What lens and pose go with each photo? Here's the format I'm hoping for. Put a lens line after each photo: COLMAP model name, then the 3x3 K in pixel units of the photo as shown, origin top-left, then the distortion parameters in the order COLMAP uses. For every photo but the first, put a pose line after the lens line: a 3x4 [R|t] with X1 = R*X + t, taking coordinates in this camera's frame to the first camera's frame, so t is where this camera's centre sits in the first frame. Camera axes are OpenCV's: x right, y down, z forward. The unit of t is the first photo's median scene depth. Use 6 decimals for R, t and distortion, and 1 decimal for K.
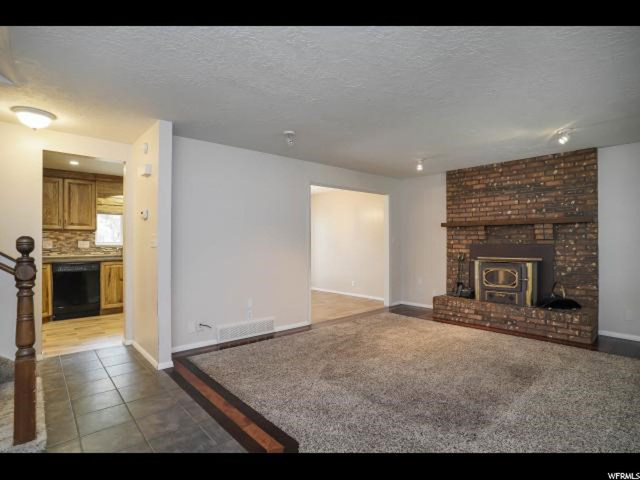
lens RADIAL K [[336.5, 0, 320.0], [0, 336.5, 240.0], [0, 0, 1]] dist [-0.077707, 0.038008]
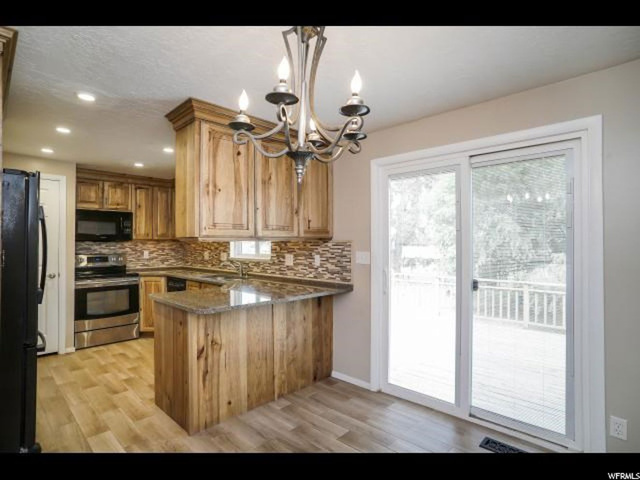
lens RADIAL K [[336.5, 0, 320.0], [0, 336.5, 240.0], [0, 0, 1]] dist [-0.077707, 0.038008]
pose [[0.079639, -0.007951, -0.996792, 0.155019], [0.007004, 0.999948, -0.007417, -0.021689], [0.996799, -0.006391, 0.079691, 1.248528]]
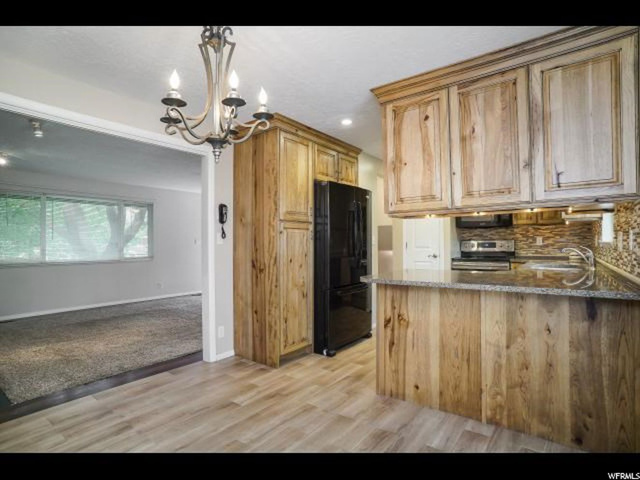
lens RADIAL K [[336.5, 0, 320.0], [0, 336.5, 240.0], [0, 0, 1]] dist [-0.077707, 0.038008]
pose [[-0.979779, 0.010702, -0.199795, -0.113621], [0.014015, 0.999787, -0.015177, 0.014027], [0.199590, -0.017670, -0.979720, 1.570250]]
